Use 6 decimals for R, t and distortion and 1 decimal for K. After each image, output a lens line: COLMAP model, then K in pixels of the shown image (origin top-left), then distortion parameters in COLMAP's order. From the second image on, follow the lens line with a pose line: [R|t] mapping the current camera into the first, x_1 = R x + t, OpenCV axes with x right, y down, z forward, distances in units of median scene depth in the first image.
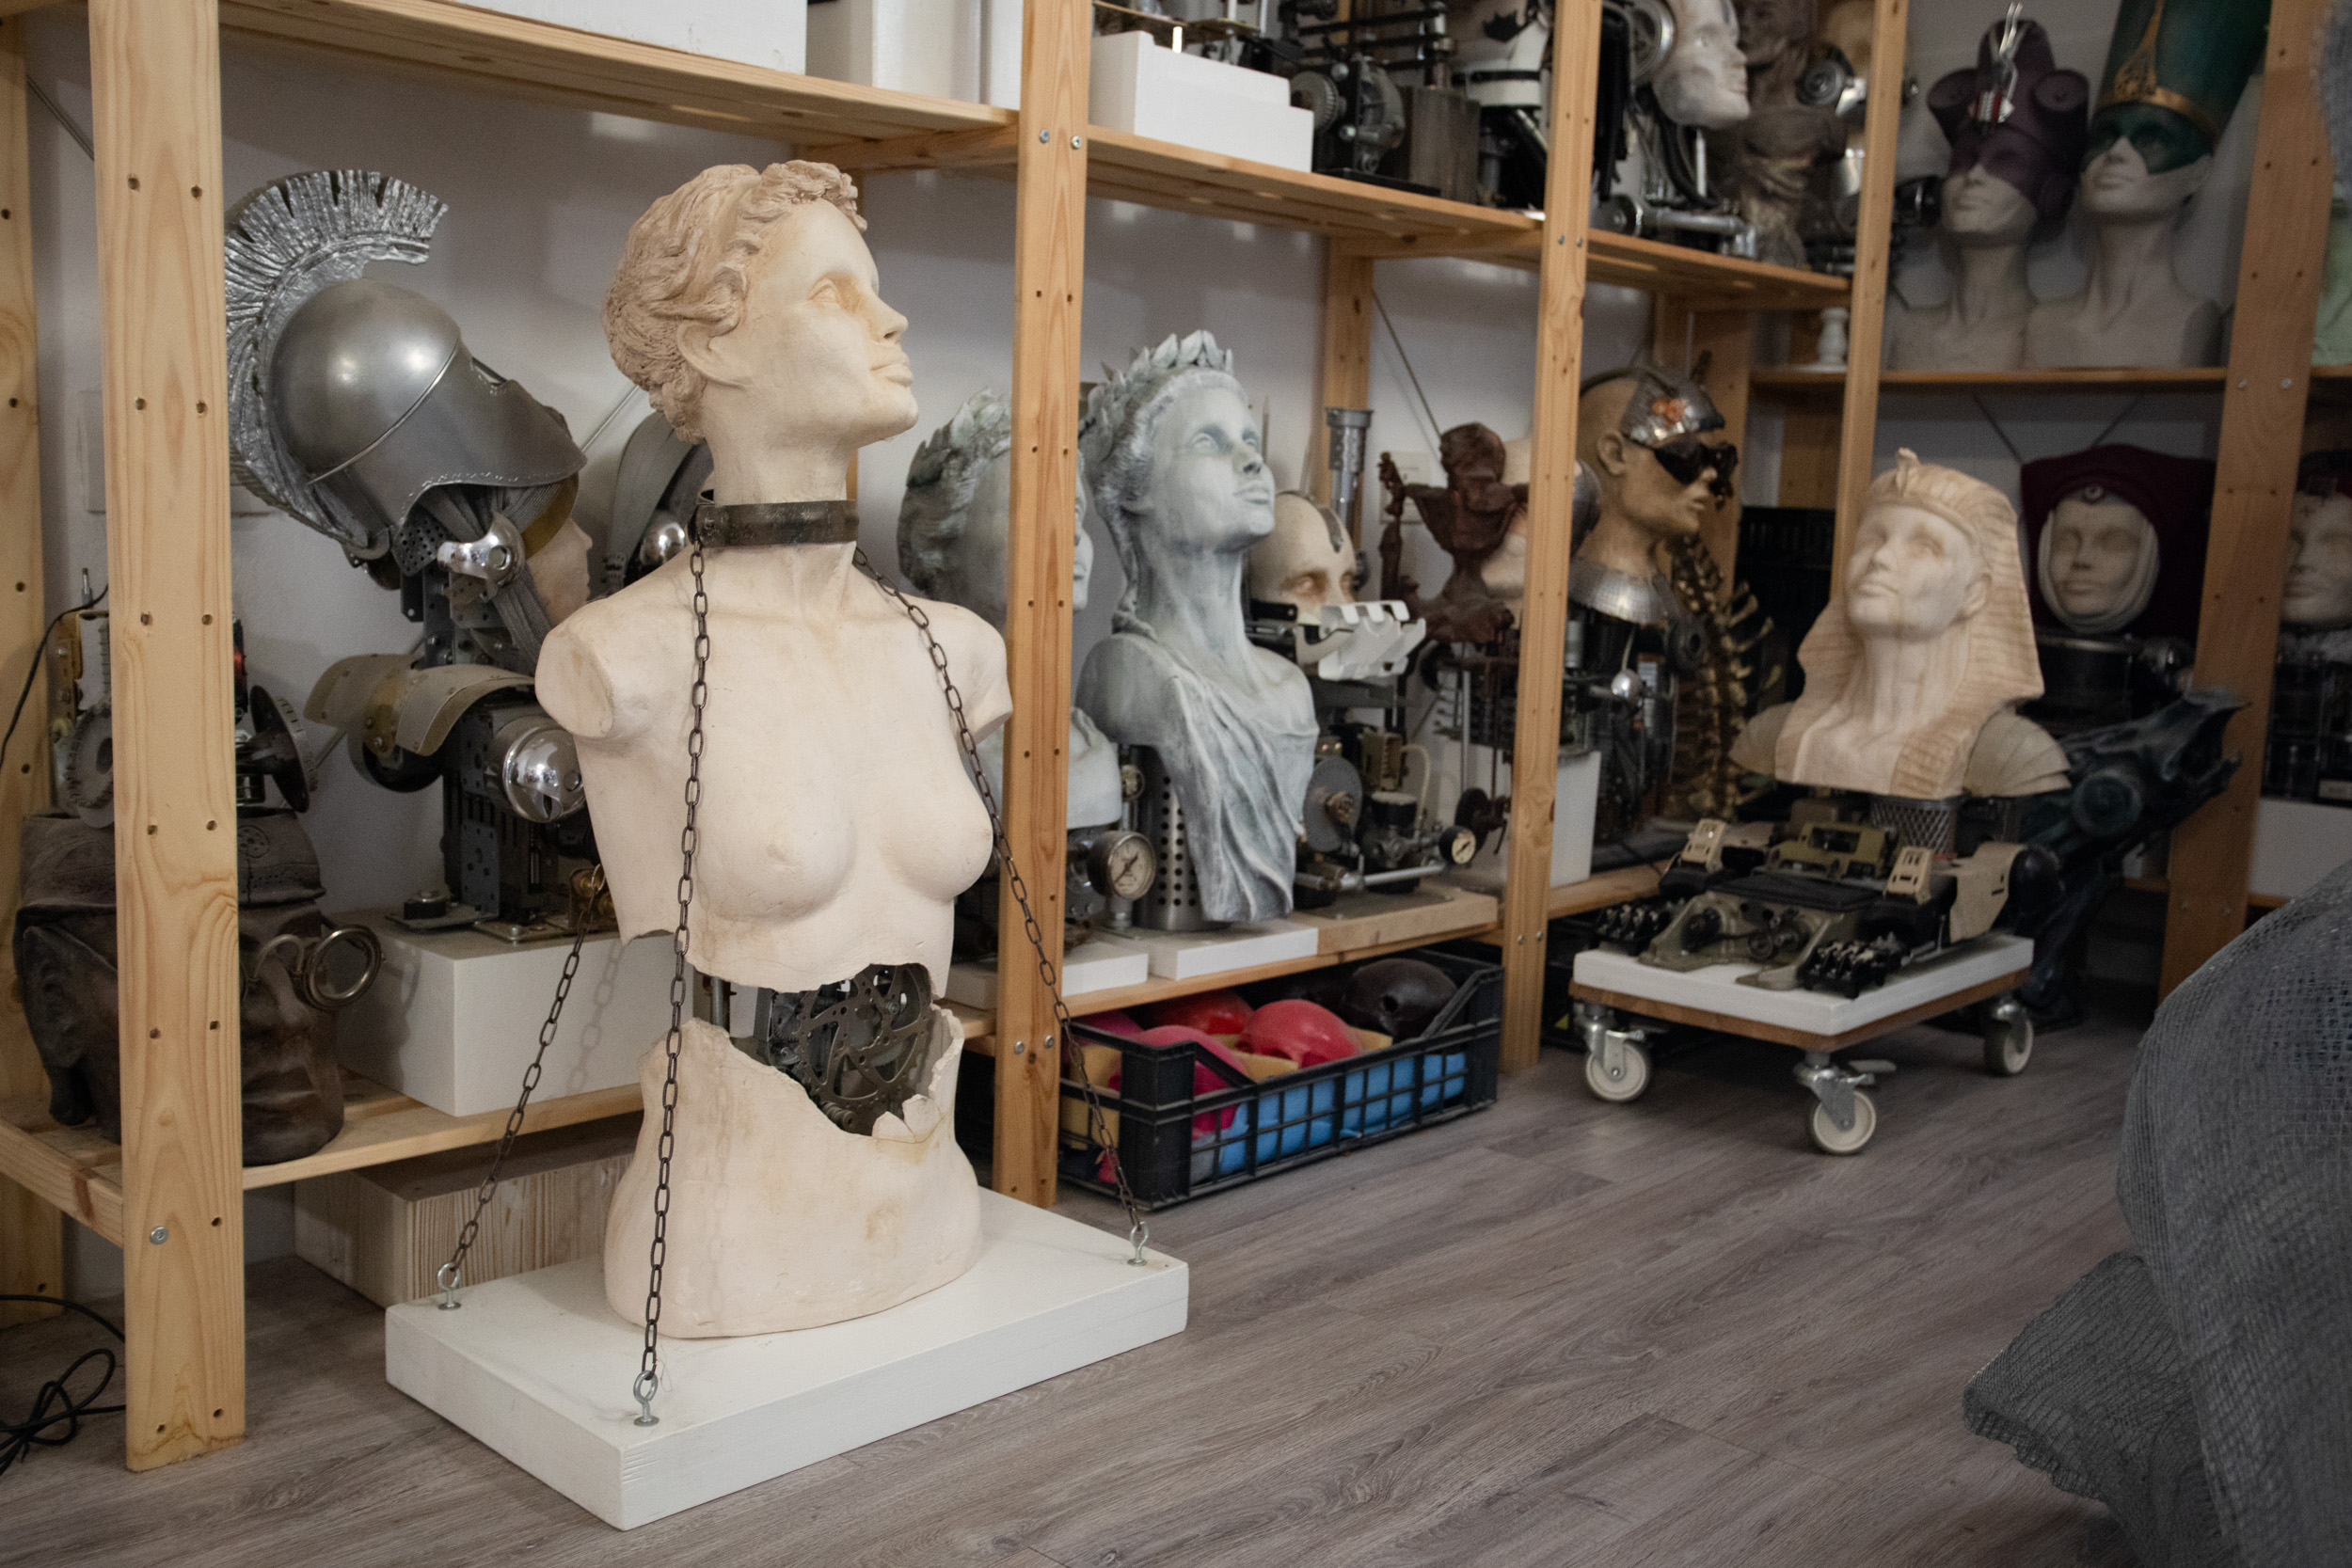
lens RADIAL K [[2177.5, 0, 1176.0], [0, 2177.5, 784.0], [0, 0, 1]] dist [-0.002700, 0.009368]
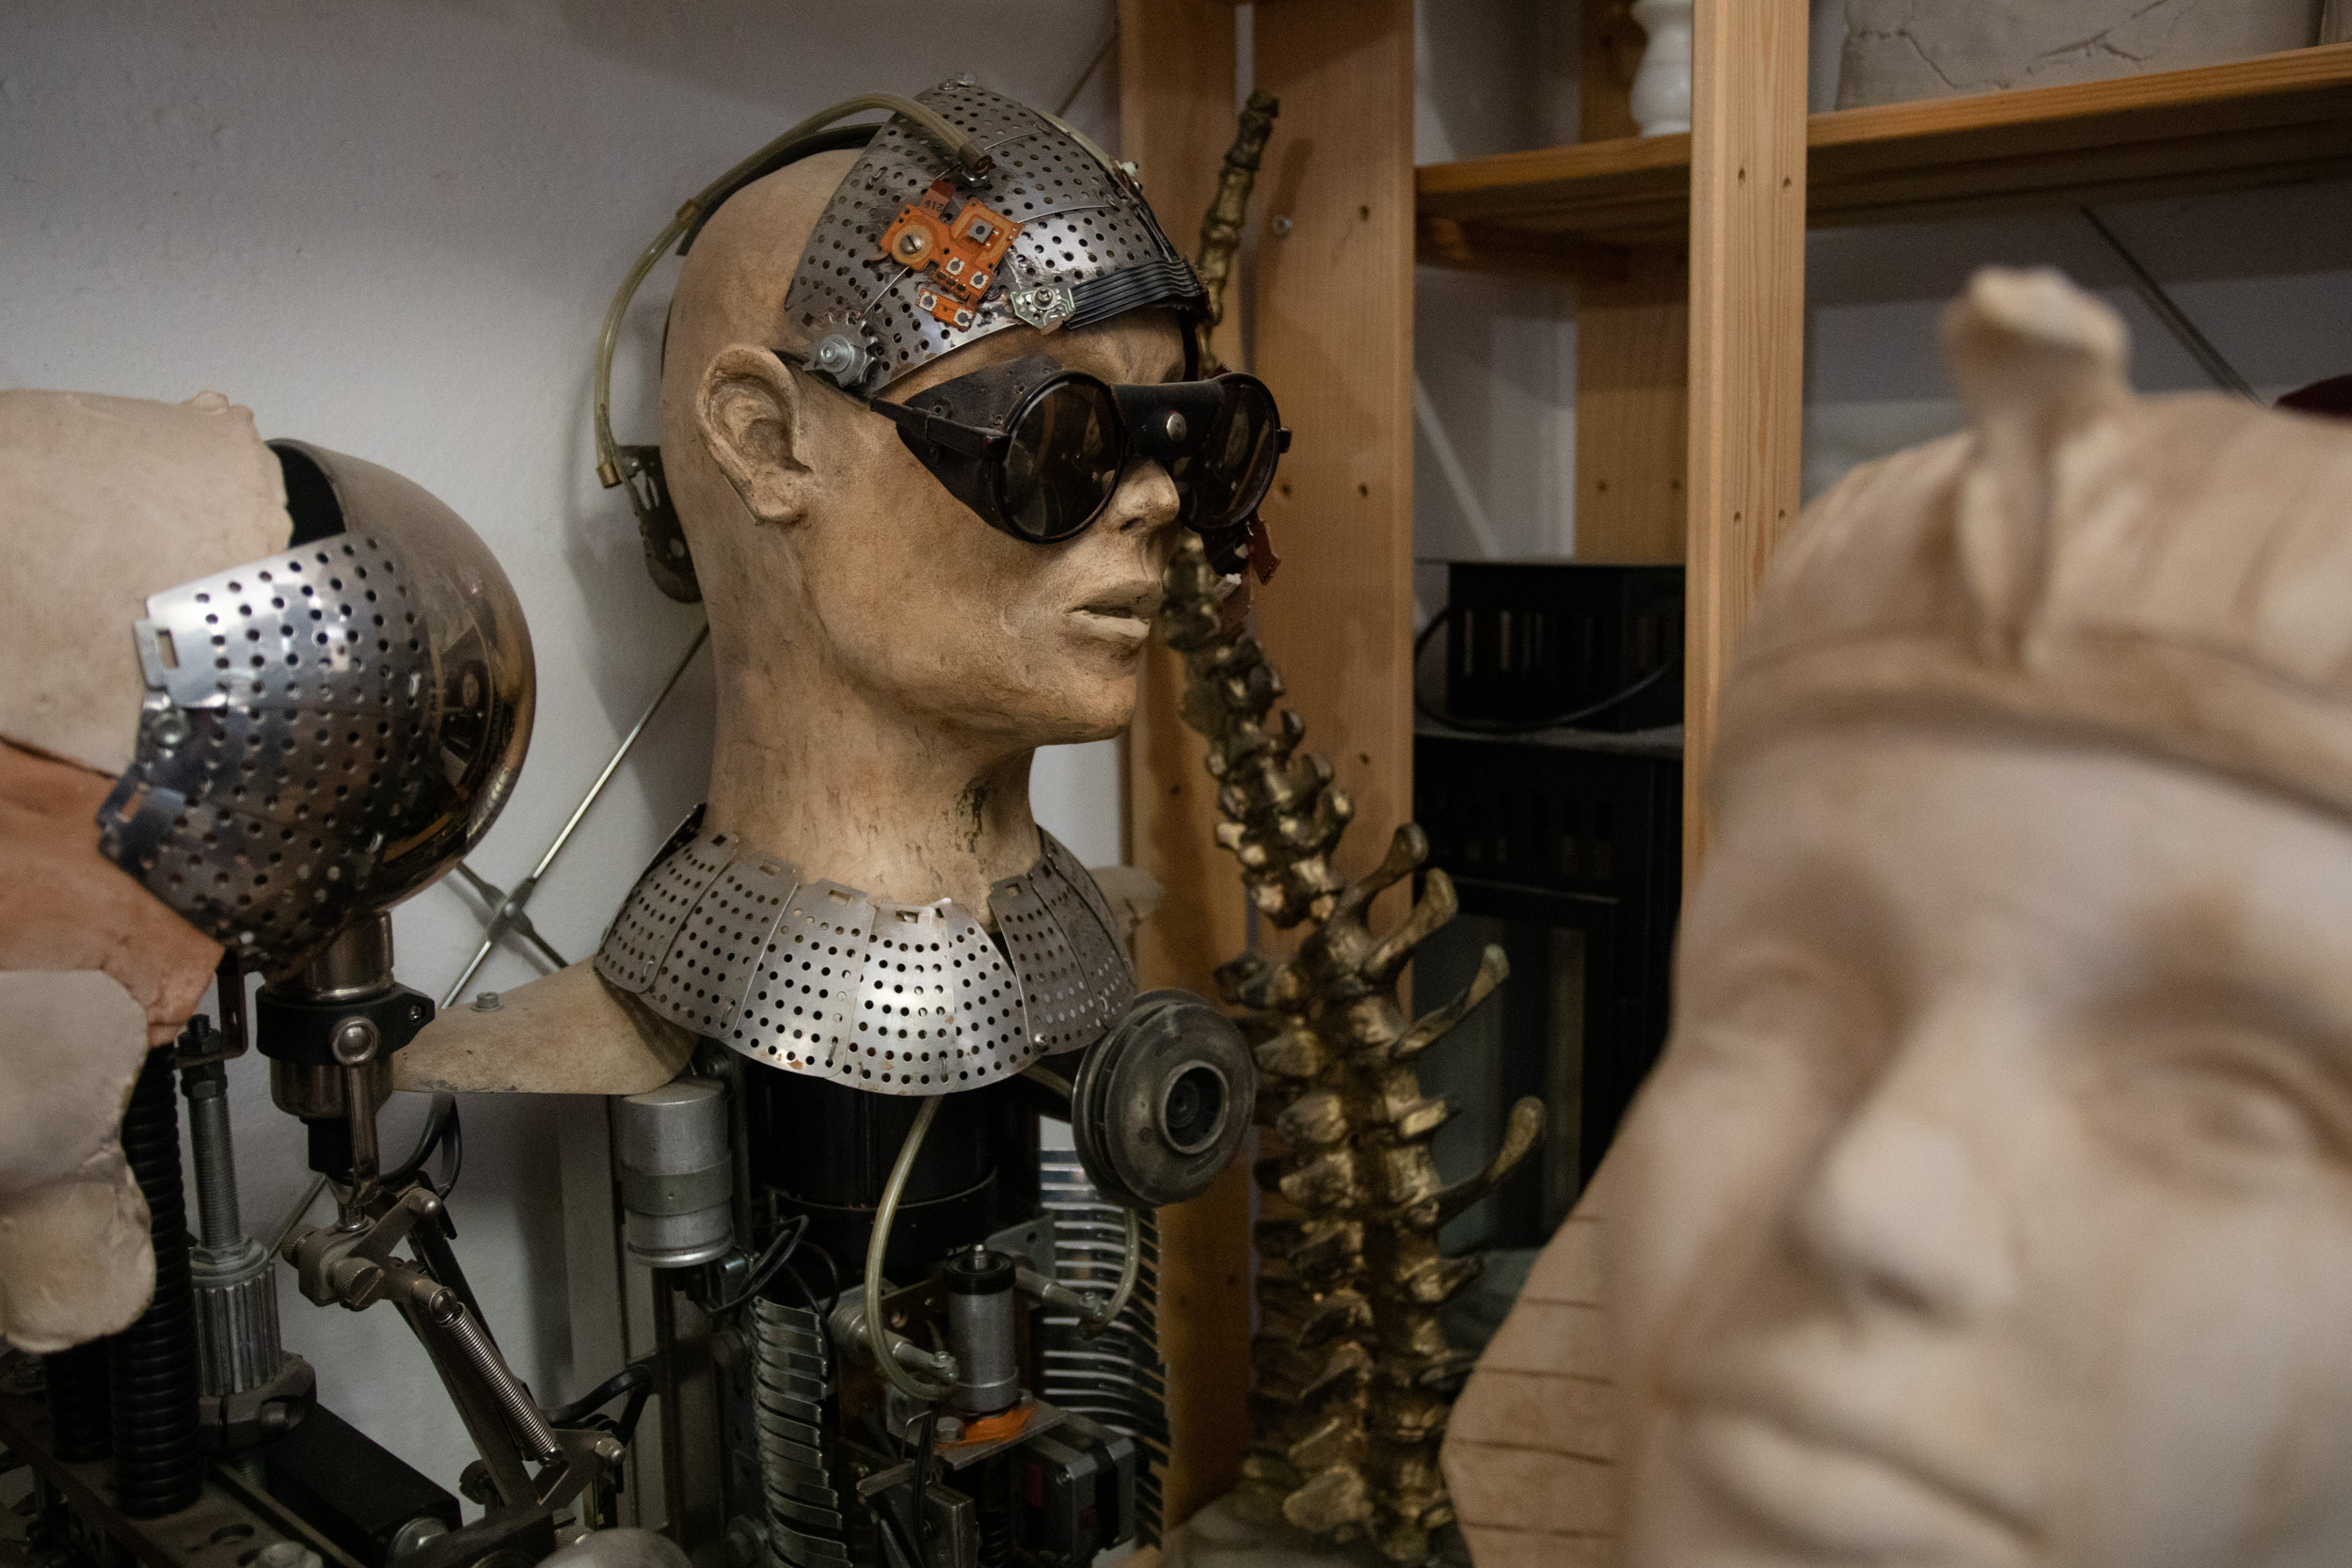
lens RADIAL K [[2039.1, 0, 1176.0], [0, 2039.1, 784.0], [0, 0, 1]] dist [-0.061727, -0.000186]
pose [[0.998405, -0.055984, -0.007356, 0.293032], [0.056059, 0.998373, 0.010387, -0.132091], [0.006762, -0.010783, 0.999919, 0.905967]]
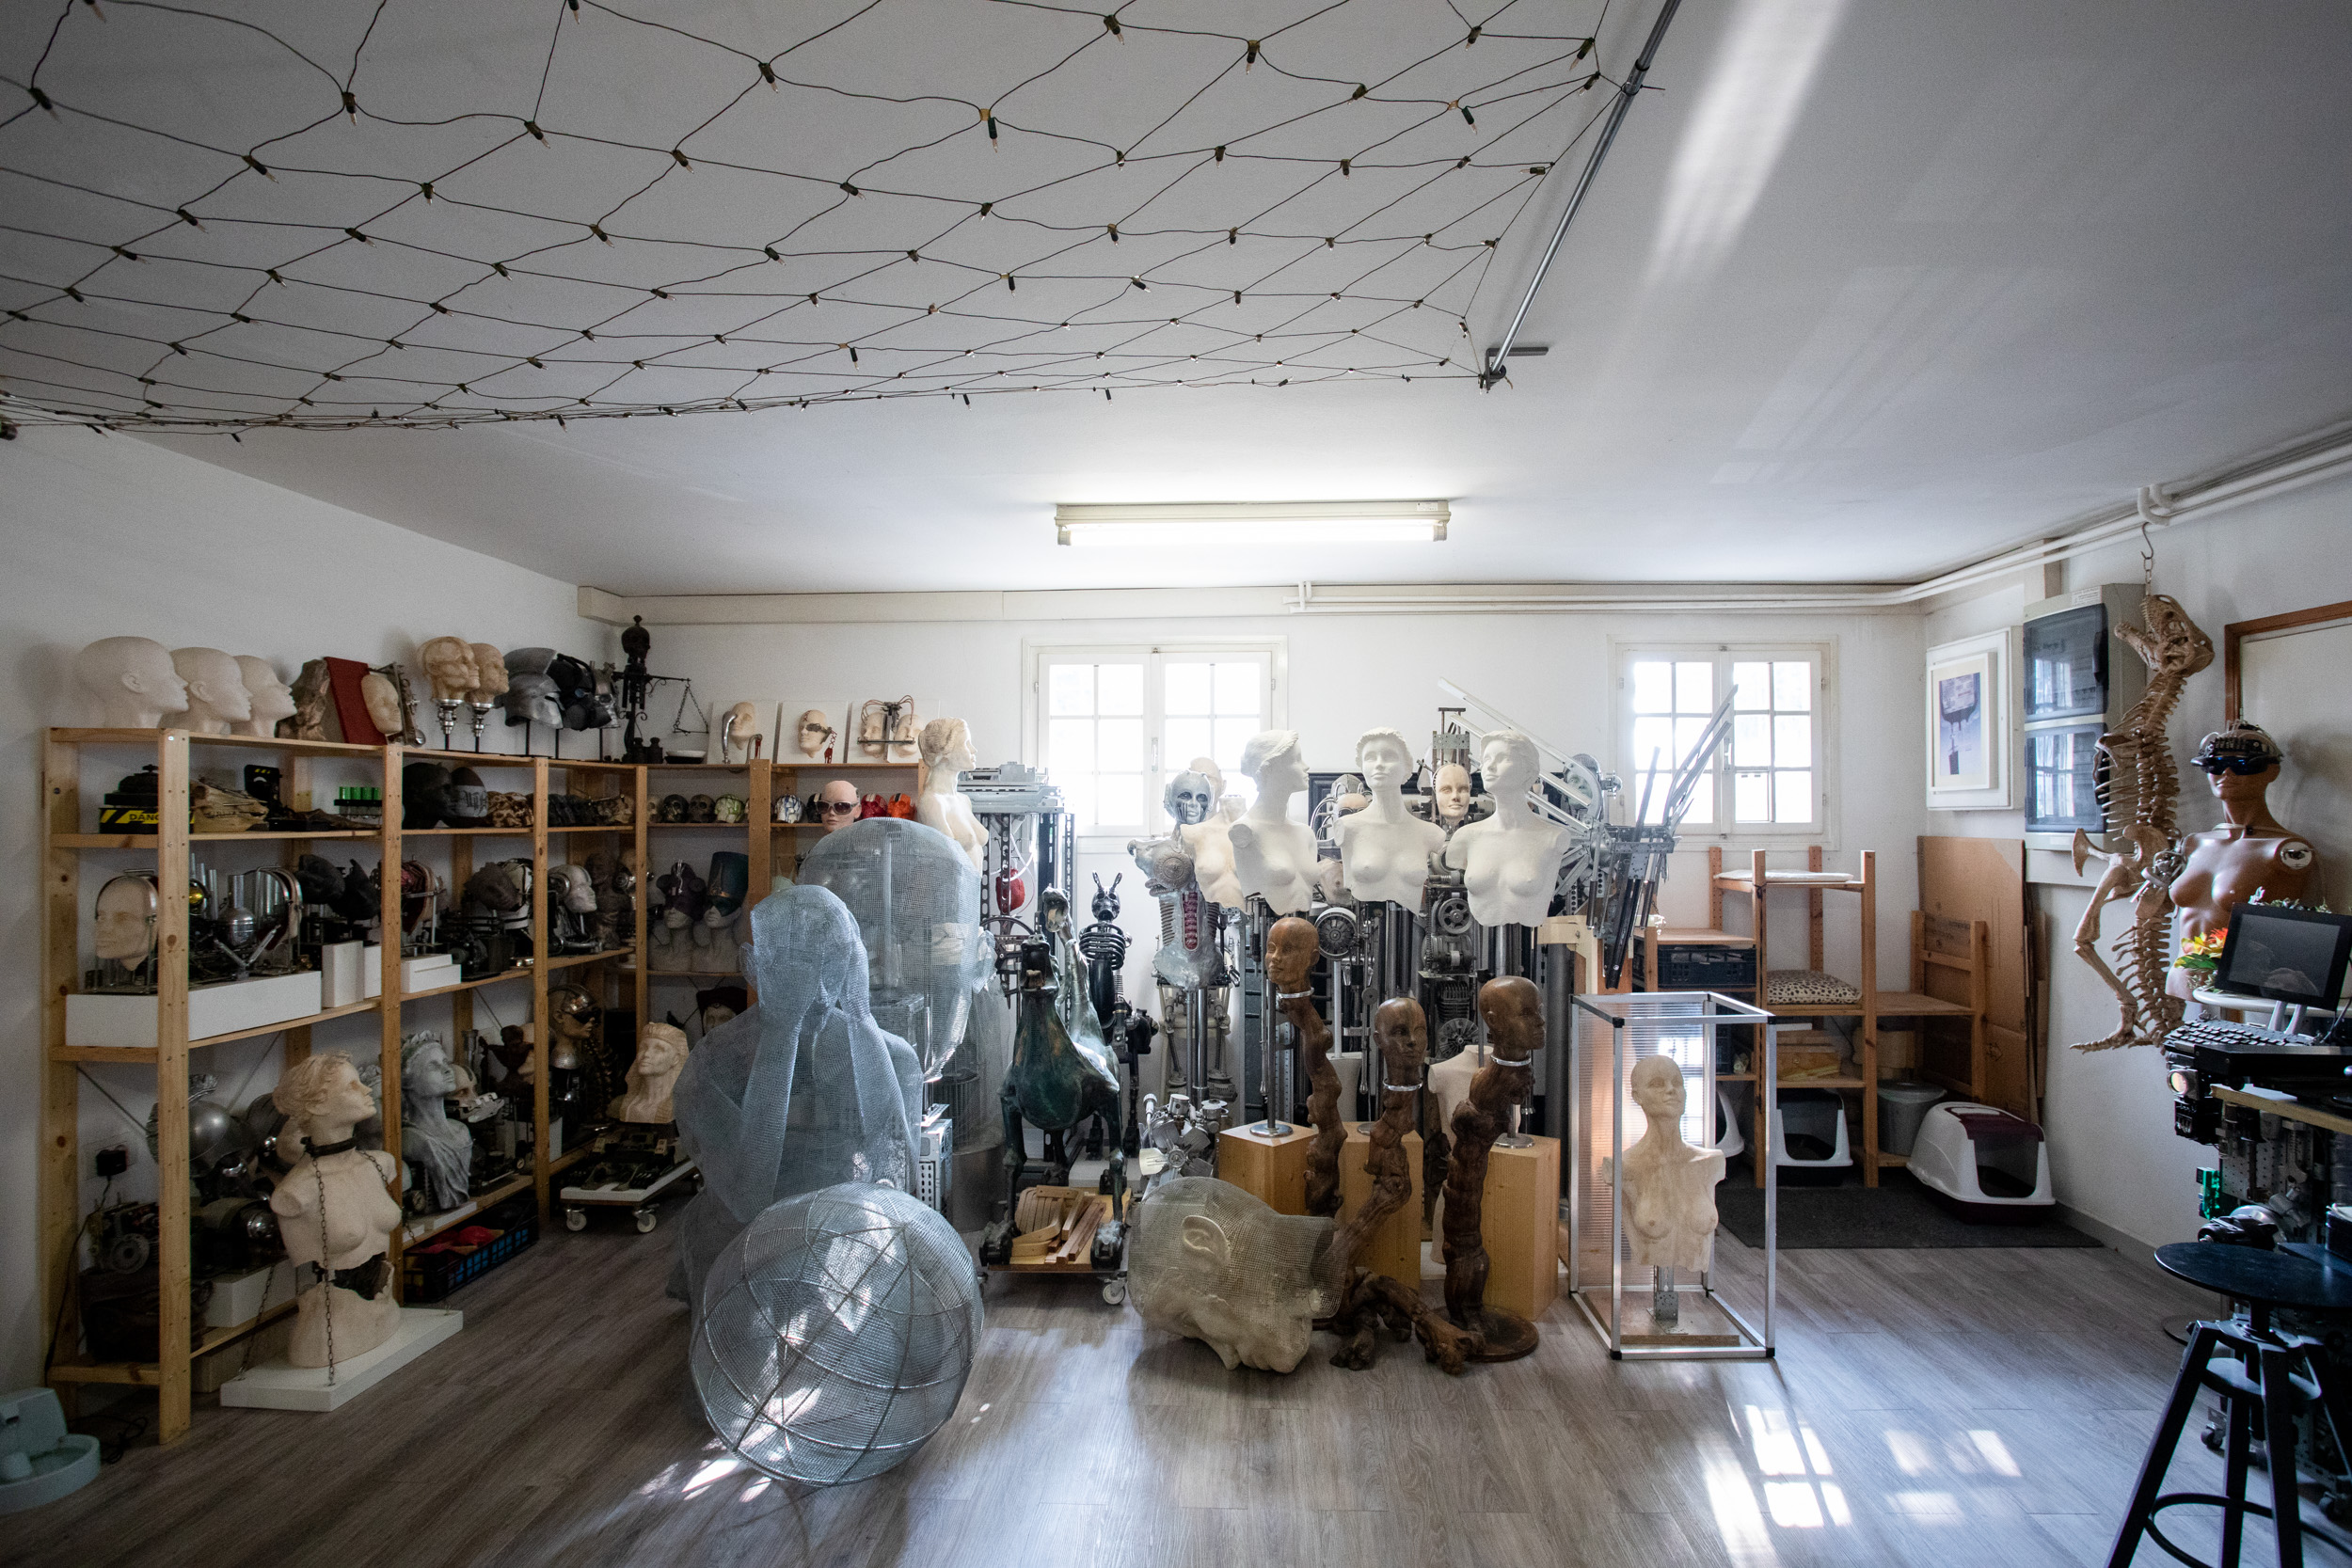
lens RADIAL K [[1198.3, 0, 1185.8], [0, 1198.3, 832.4], [0, 0, 1]] dist [-0.057178, 0.032214]
pose [[0.765691, -0.039423, 0.641999, -0.220383], [0.106240, 0.992162, -0.065783, -0.244137], [-0.634374, 0.118576, 0.763878, -1.050607]]
